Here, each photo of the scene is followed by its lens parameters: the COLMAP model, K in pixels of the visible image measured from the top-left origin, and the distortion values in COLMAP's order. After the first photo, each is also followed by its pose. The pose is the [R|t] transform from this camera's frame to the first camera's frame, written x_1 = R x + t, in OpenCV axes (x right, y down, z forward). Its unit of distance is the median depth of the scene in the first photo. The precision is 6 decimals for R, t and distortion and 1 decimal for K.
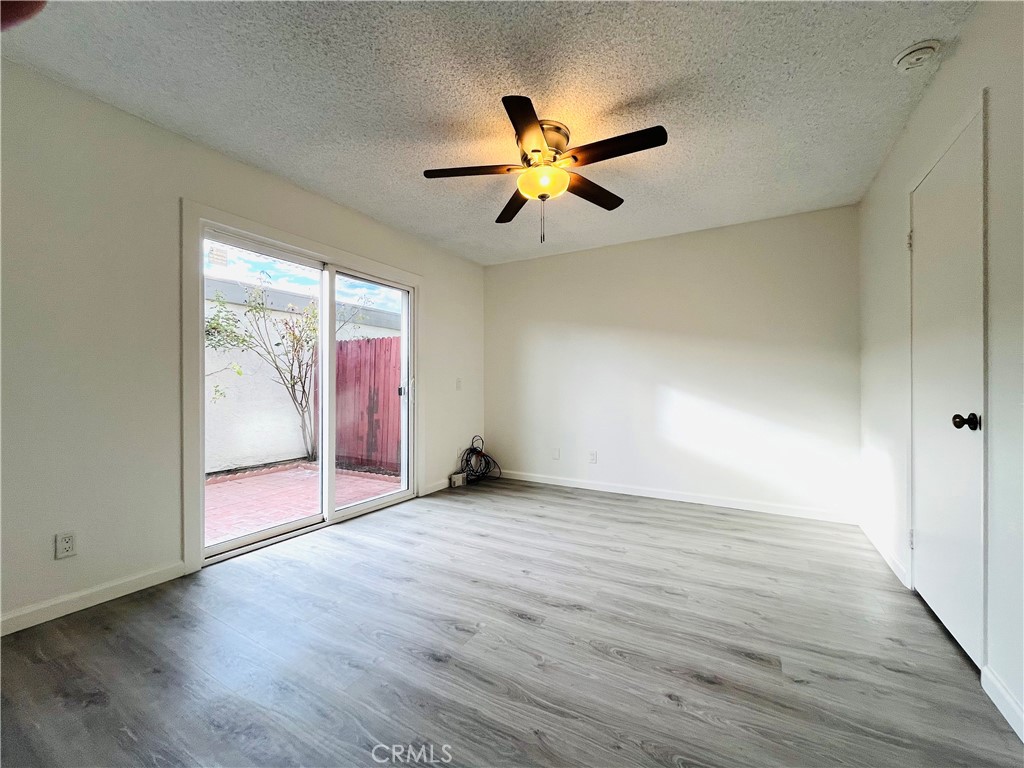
lens RADIAL K [[414.7, 0, 508.2], [0, 414.7, 384.8], [0, 0, 1]] dist [-0.001538, -0.000315]
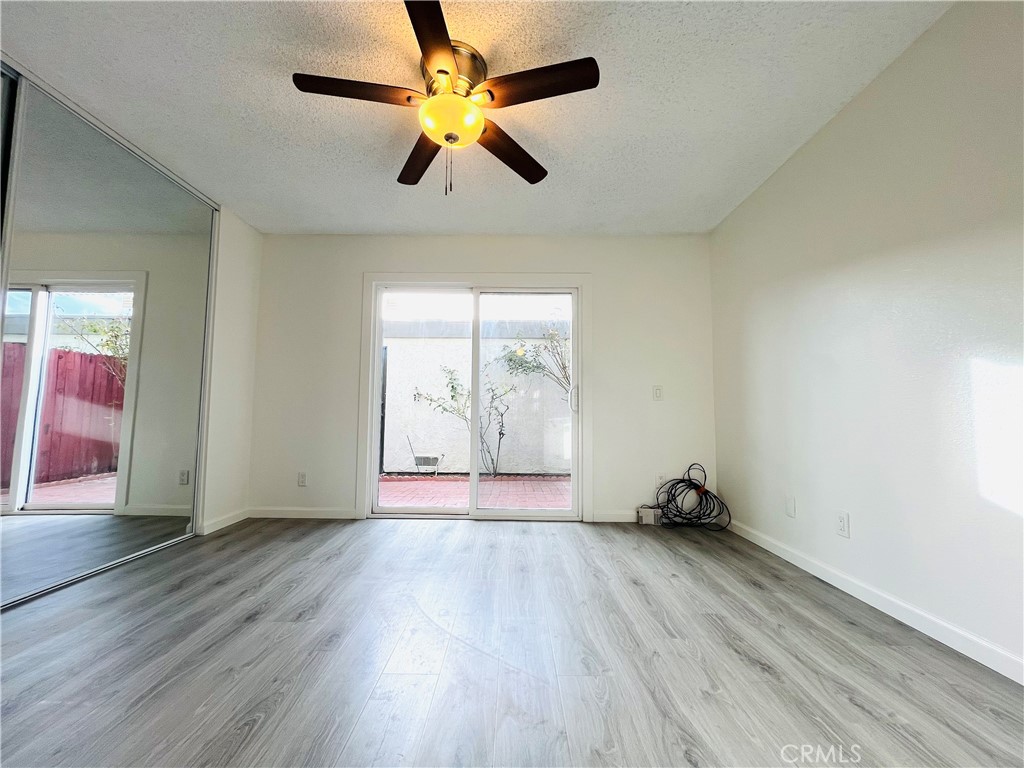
lens RADIAL K [[414.7, 0, 508.6], [0, 414.7, 381.4], [0, 0, 1]] dist [-0.001538, -0.000315]
pose [[0.493073, -0.069990, -0.867168, 0.536598], [-0.007823, 0.996362, -0.084866, 0.059001], [0.869953, 0.048629, 0.490732, 0.475233]]
